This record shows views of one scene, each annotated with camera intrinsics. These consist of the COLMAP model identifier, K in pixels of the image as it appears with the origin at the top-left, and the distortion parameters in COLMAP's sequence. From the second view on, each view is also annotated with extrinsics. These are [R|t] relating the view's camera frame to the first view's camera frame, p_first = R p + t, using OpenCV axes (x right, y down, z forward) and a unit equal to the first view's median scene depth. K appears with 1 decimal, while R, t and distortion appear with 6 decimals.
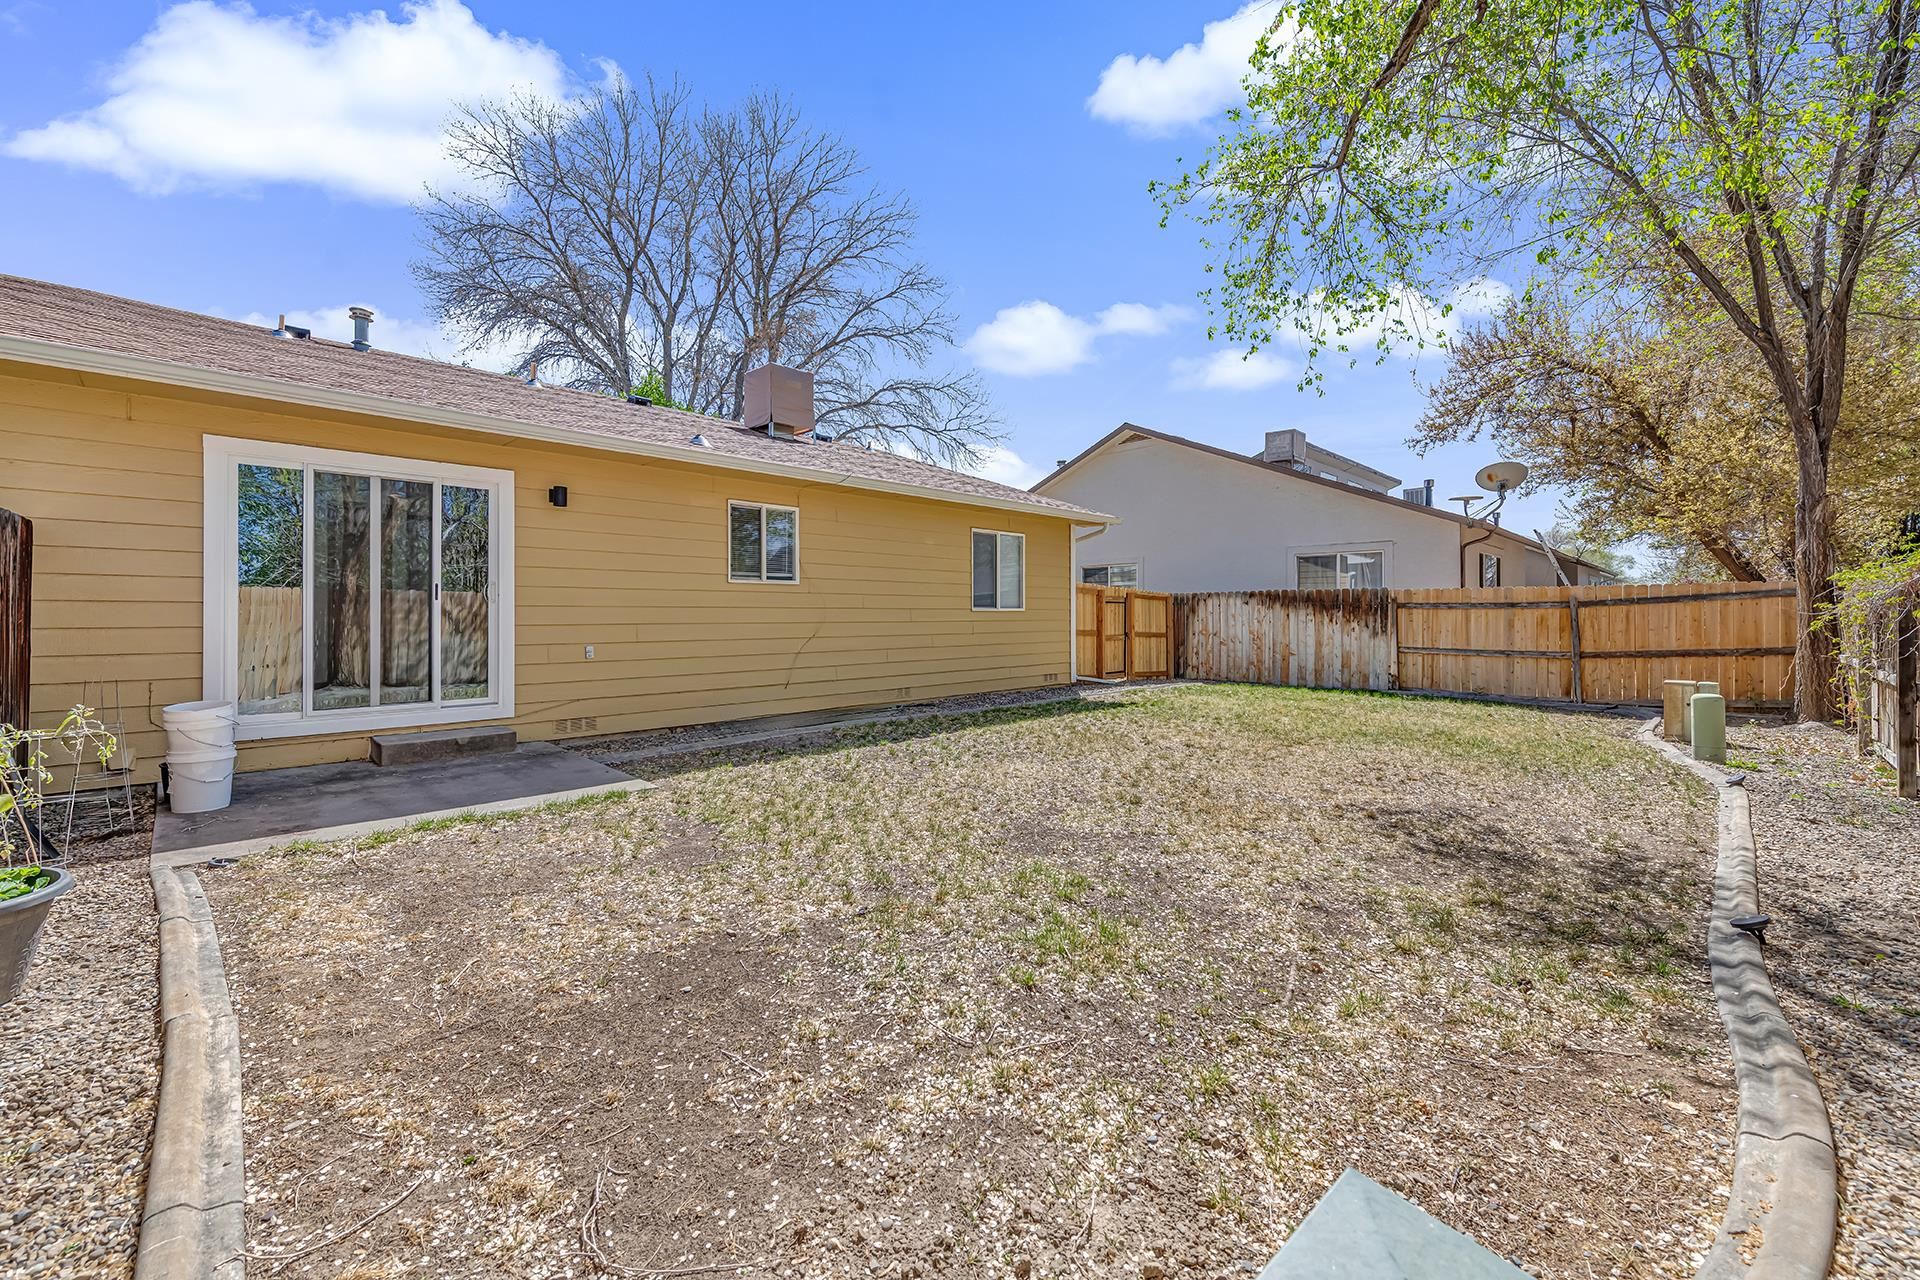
lens RADIAL K [[779.6, 0, 960.0], [0, 779.6, 640.0], [0, 0, 1]] dist [-0.000106, -0.000099]
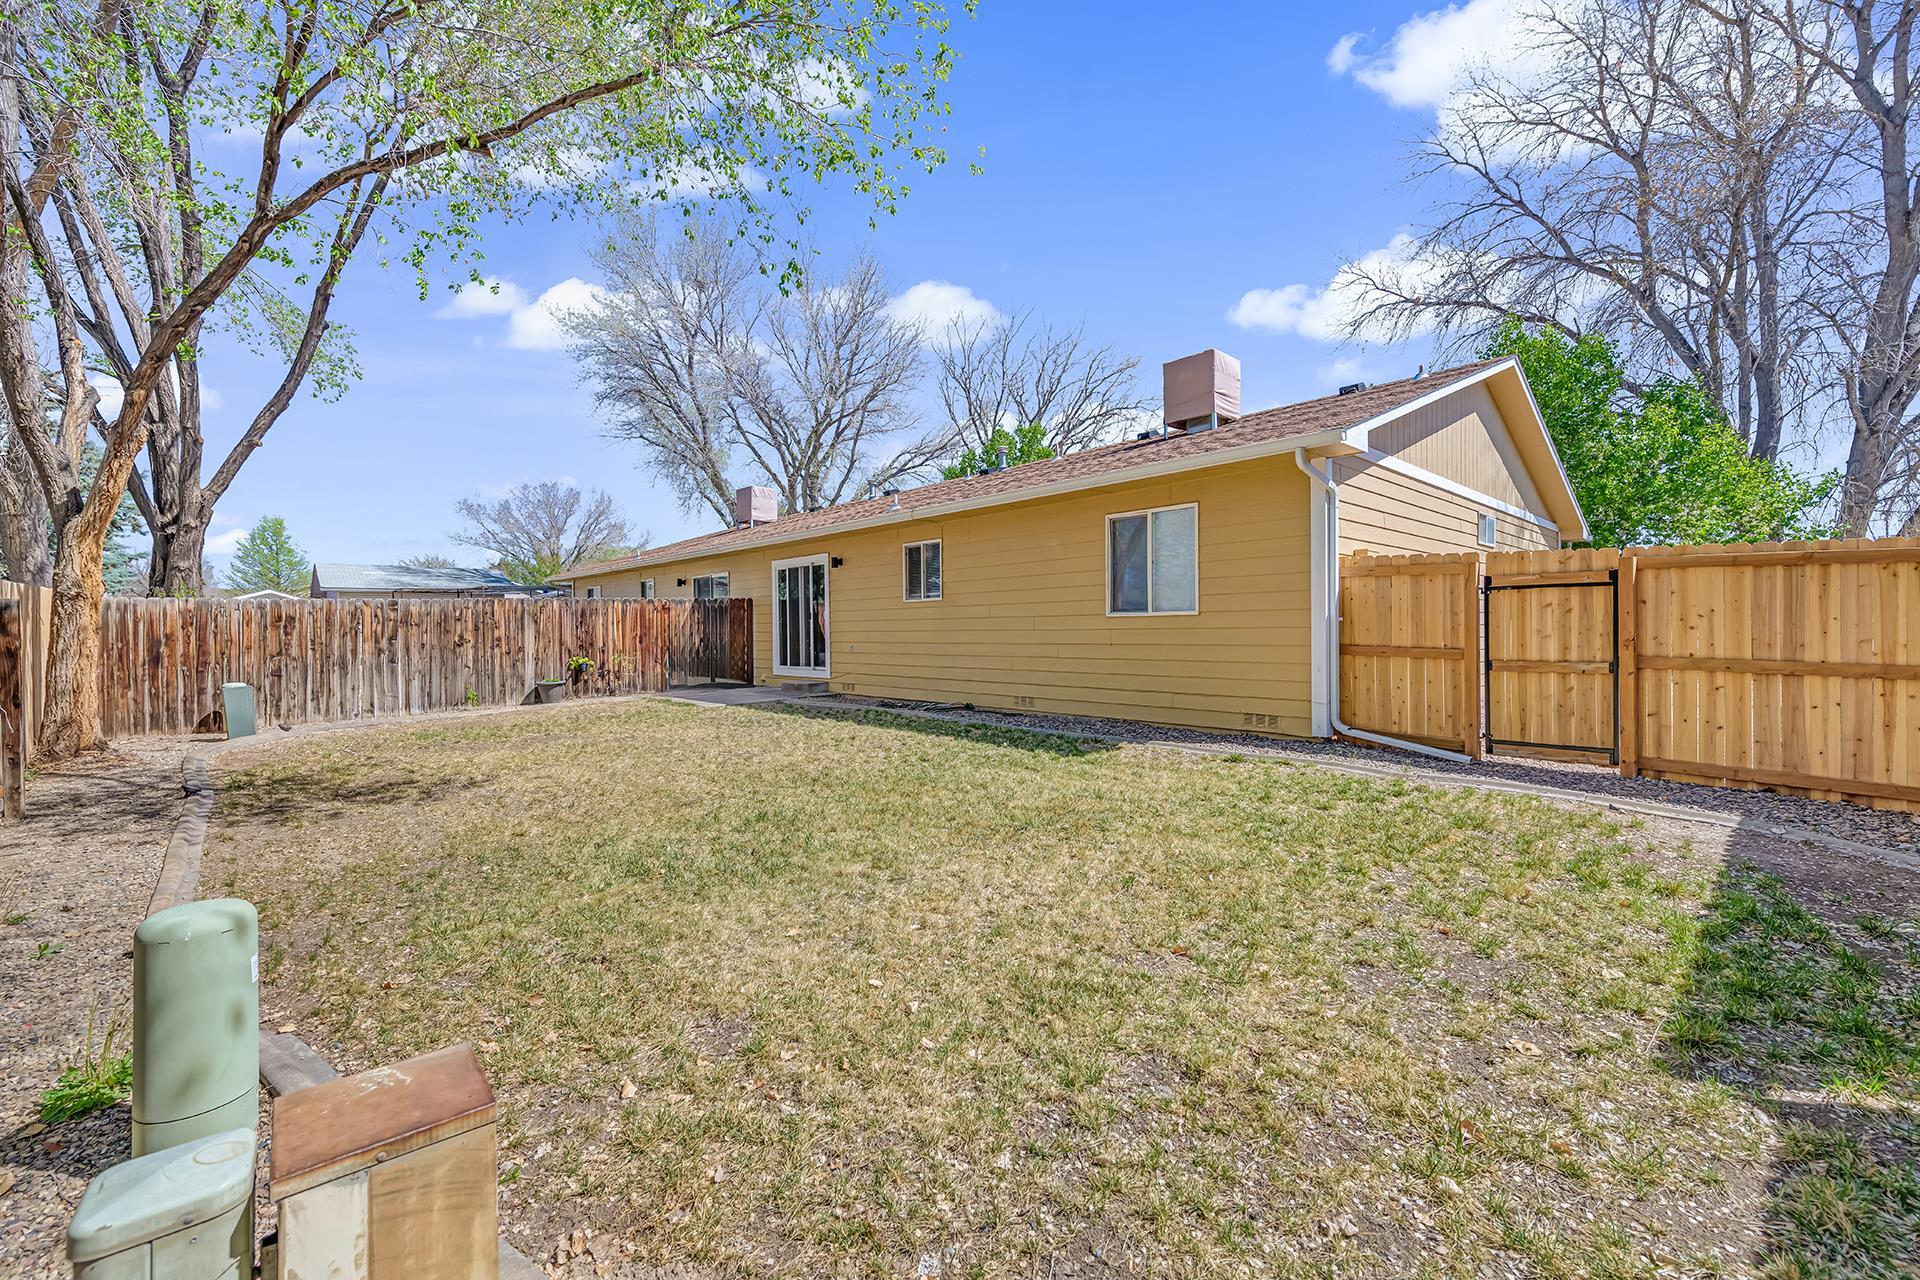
lens RADIAL K [[779.6, 0, 960.0], [0, 779.6, 640.0], [0, 0, 1]] dist [-0.000106, -0.000099]
pose [[-0.066200, 0.015341, -0.997688, 0.928887], [-0.022748, 0.999599, 0.016879, -0.025560], [0.997547, 0.023813, -0.065824, 0.992860]]
